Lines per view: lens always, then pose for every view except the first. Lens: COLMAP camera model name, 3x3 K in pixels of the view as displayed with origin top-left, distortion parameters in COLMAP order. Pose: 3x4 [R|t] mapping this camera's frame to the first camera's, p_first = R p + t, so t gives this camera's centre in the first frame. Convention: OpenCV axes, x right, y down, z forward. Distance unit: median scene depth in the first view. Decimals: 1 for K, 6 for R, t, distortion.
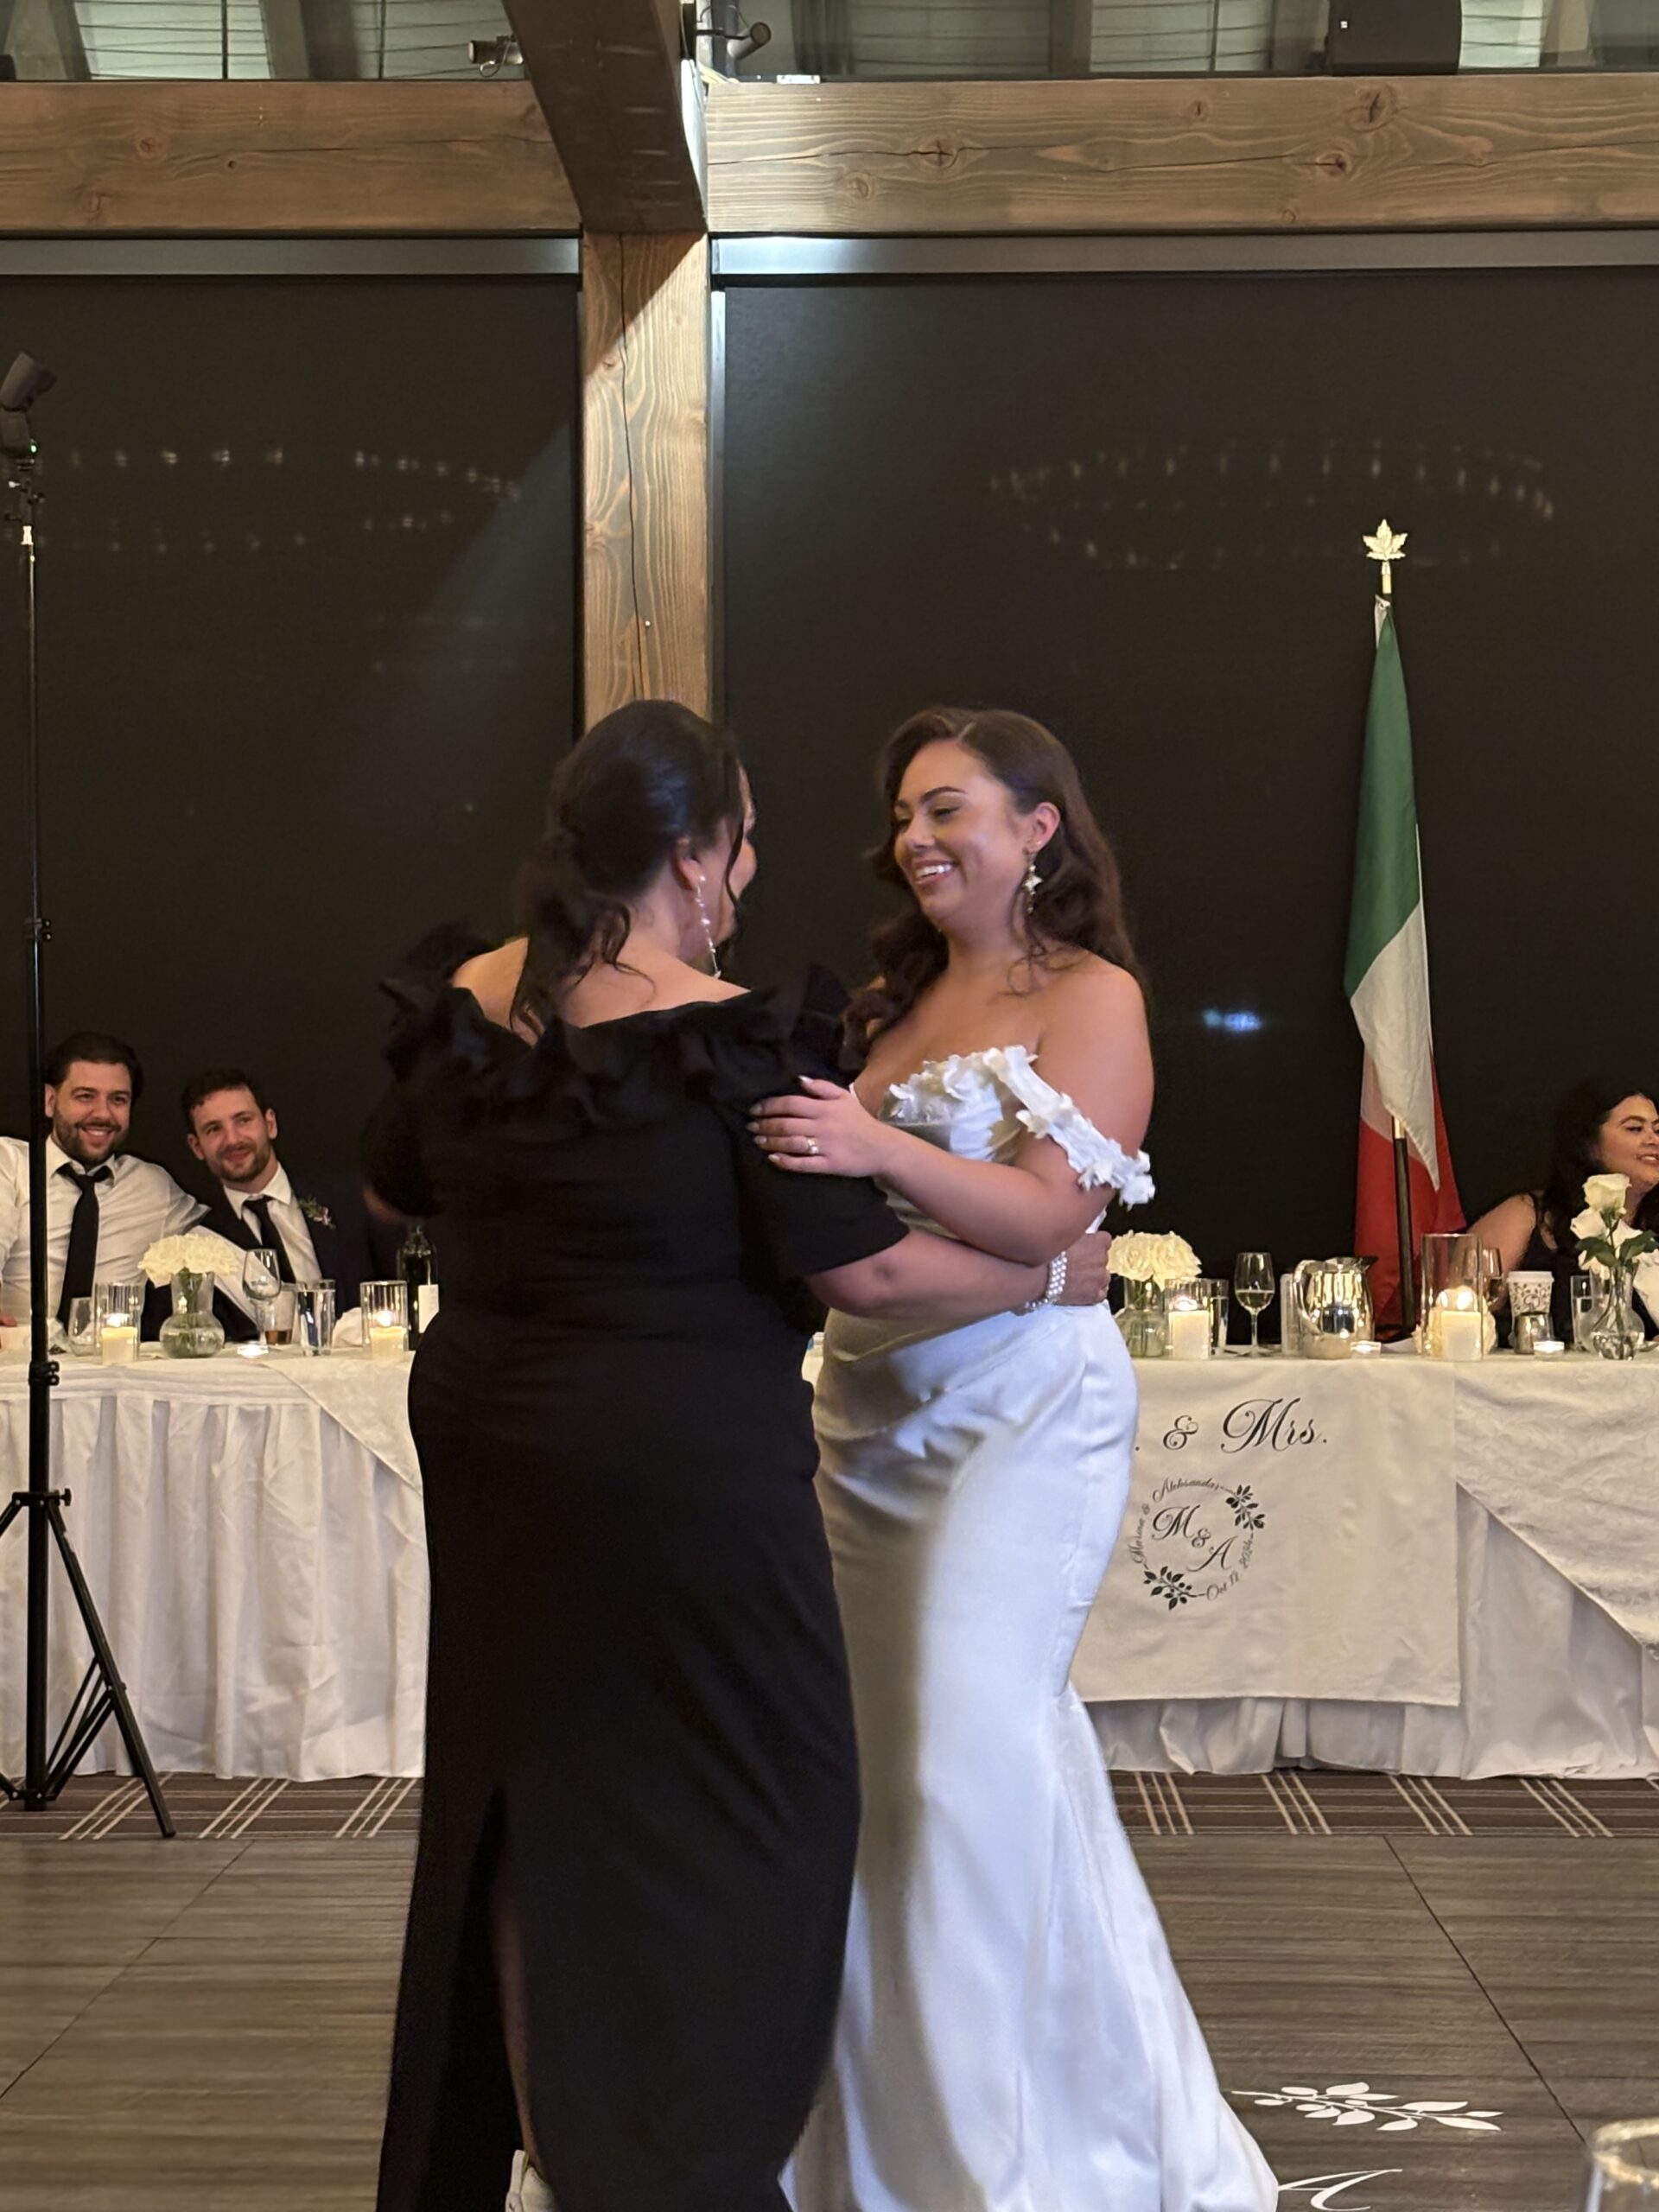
lens RADIAL K [[4494.6, 0, 789.2], [0, 4494.6, 1041.4], [0, 0, 1]] dist [0.144902, 0.000000]
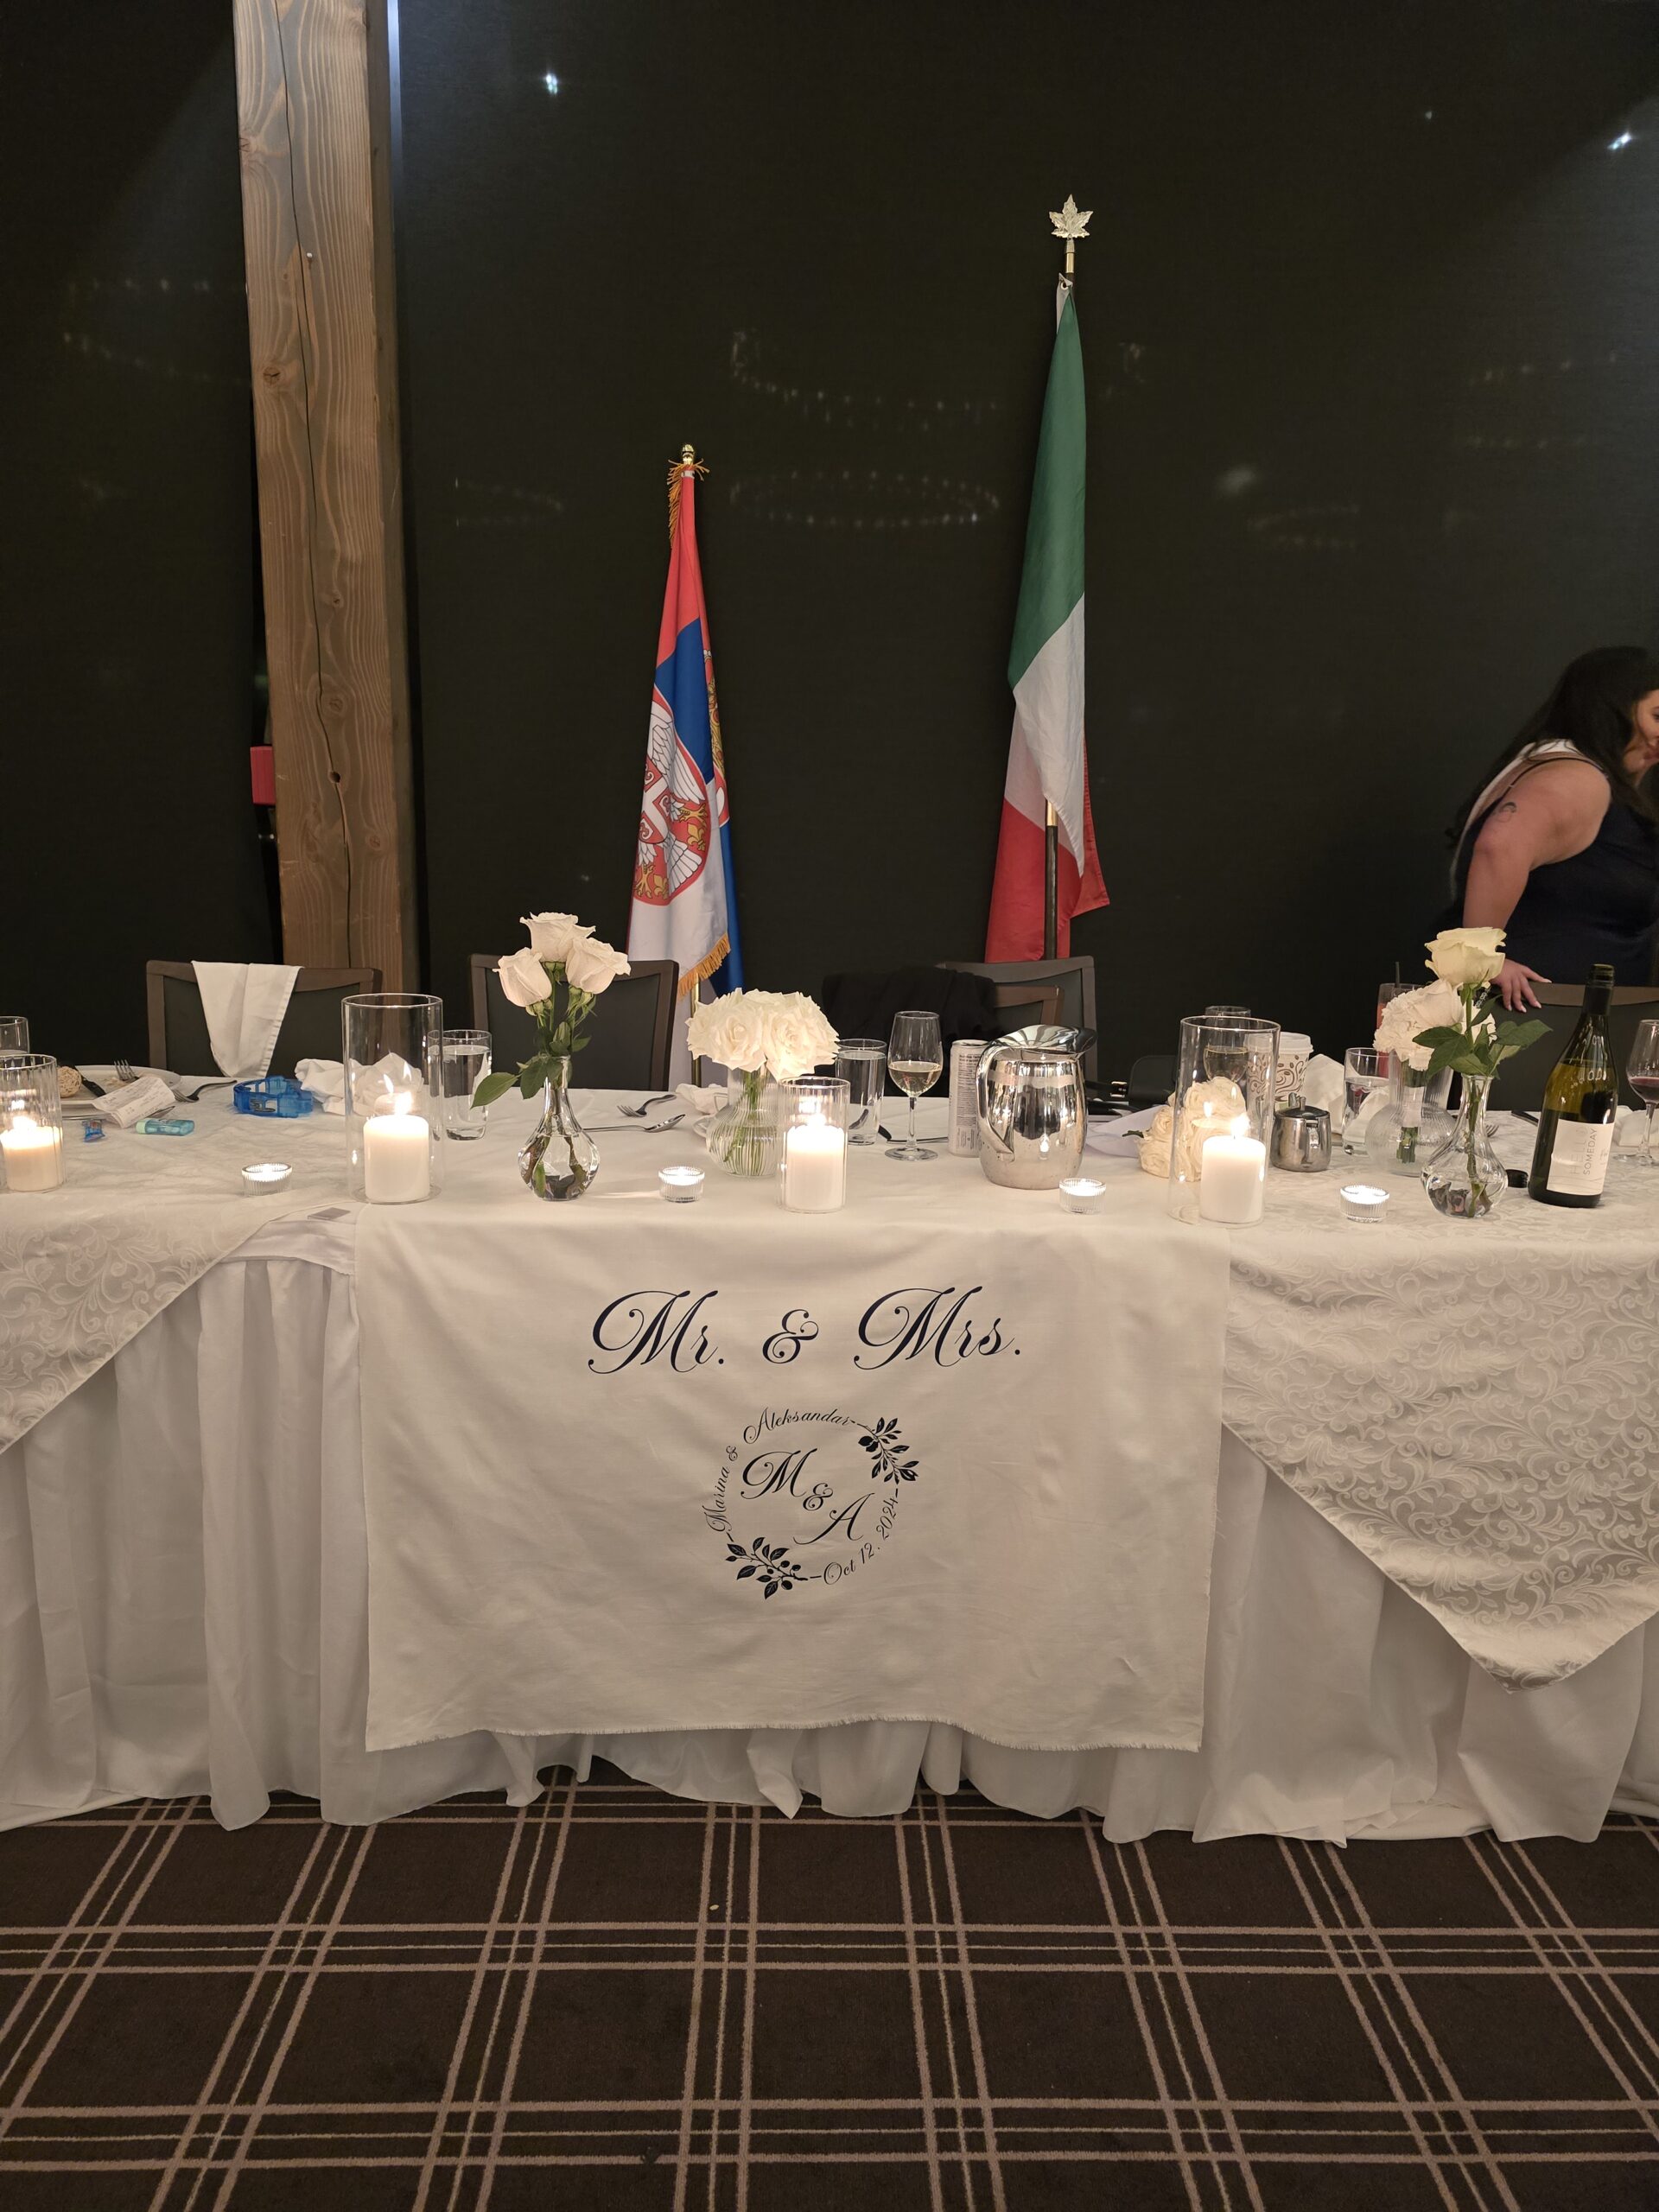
lens RADIAL K [[1517.7, 0, 839.7], [0, 1517.7, 1085.2], [0, 0, 1]] dist [0.042261, -0.016651]
pose [[0.997906, 0.016890, 0.062429, 0.078945], [-0.029945, 0.976255, 0.214544, 0.007221], [-0.057323, -0.215964, 0.974717, 0.791198]]
